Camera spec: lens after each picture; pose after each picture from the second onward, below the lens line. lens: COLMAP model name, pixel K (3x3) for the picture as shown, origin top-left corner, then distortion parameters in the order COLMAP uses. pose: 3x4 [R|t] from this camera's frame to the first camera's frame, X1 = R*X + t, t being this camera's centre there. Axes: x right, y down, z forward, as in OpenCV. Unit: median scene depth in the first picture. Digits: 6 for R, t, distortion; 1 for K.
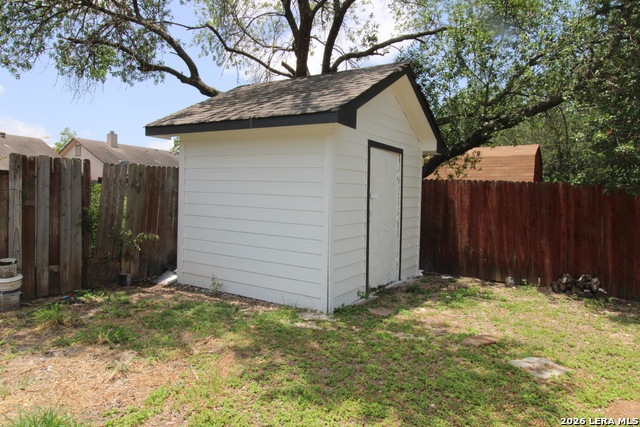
lens RADIAL K [[423.4, 0, 320.0], [0, 423.4, 213.5], [0, 0, 1]] dist [-0.003416, -0.000842]
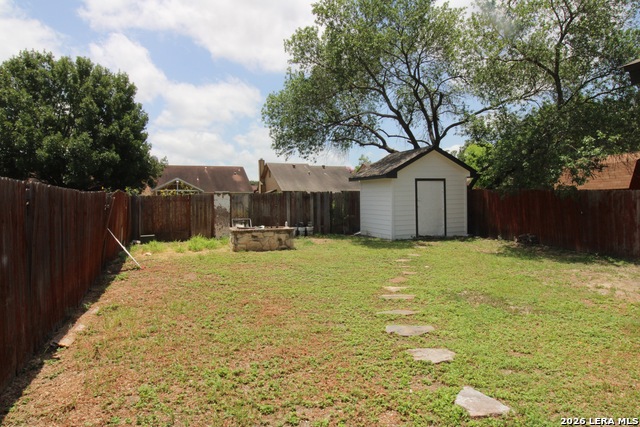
lens RADIAL K [[423.4, 0, 320.0], [0, 423.4, 213.5], [0, 0, 1]] dist [-0.003416, -0.000842]
pose [[0.777834, -0.017218, -0.628234, 1.276062], [0.013938, 0.999851, -0.010145, 0.060433], [0.628315, -0.000865, 0.777958, -1.399816]]
